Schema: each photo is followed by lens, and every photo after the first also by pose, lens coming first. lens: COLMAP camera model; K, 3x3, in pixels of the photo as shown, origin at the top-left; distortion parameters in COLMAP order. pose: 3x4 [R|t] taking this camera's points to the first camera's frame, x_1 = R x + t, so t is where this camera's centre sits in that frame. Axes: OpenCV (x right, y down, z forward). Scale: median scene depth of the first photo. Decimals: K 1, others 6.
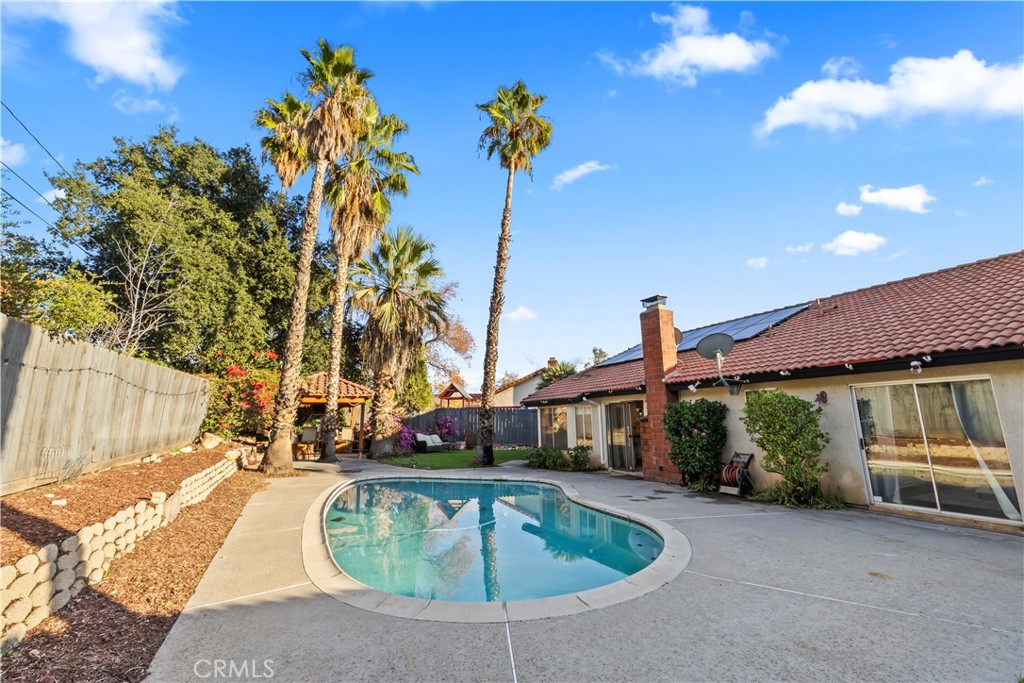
lens RADIAL K [[418.7, 0, 499.0], [0, 418.7, 350.2], [0, 0, 1]] dist [-0.000189, -0.000031]
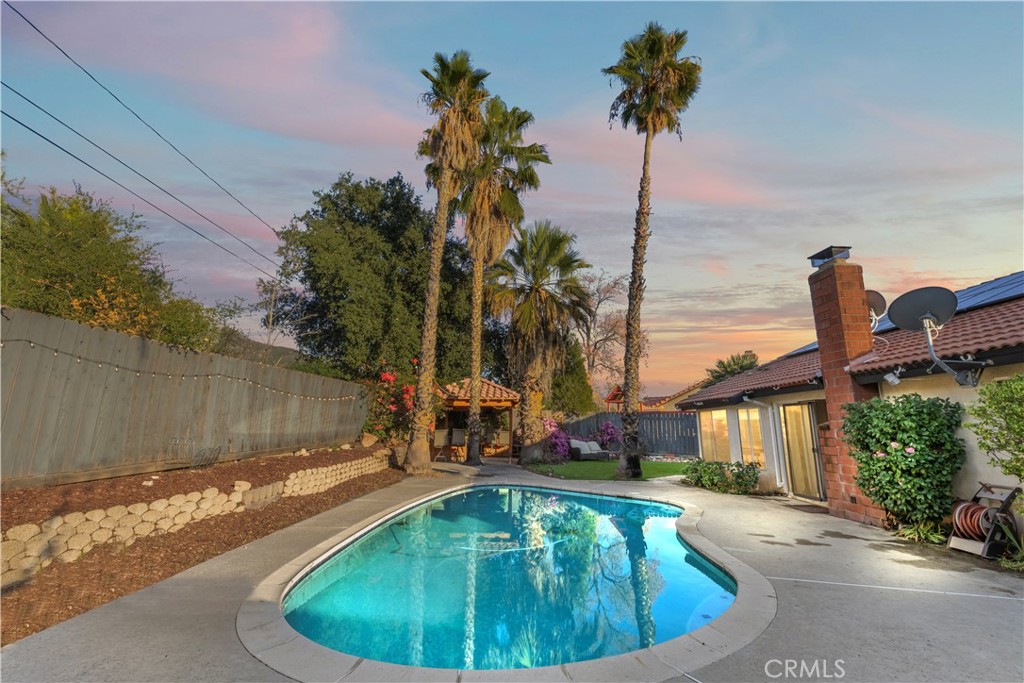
lens RADIAL K [[434.8, 0, 512.2], [0, 434.8, 345.6], [0, 0, 1]] dist [-0.000121, 0.000096]
pose [[0.906225, -0.061624, -0.418281, 0.130468], [0.053452, 0.998082, -0.031238, 0.018146], [0.419403, 0.005951, 0.907781, 0.087750]]
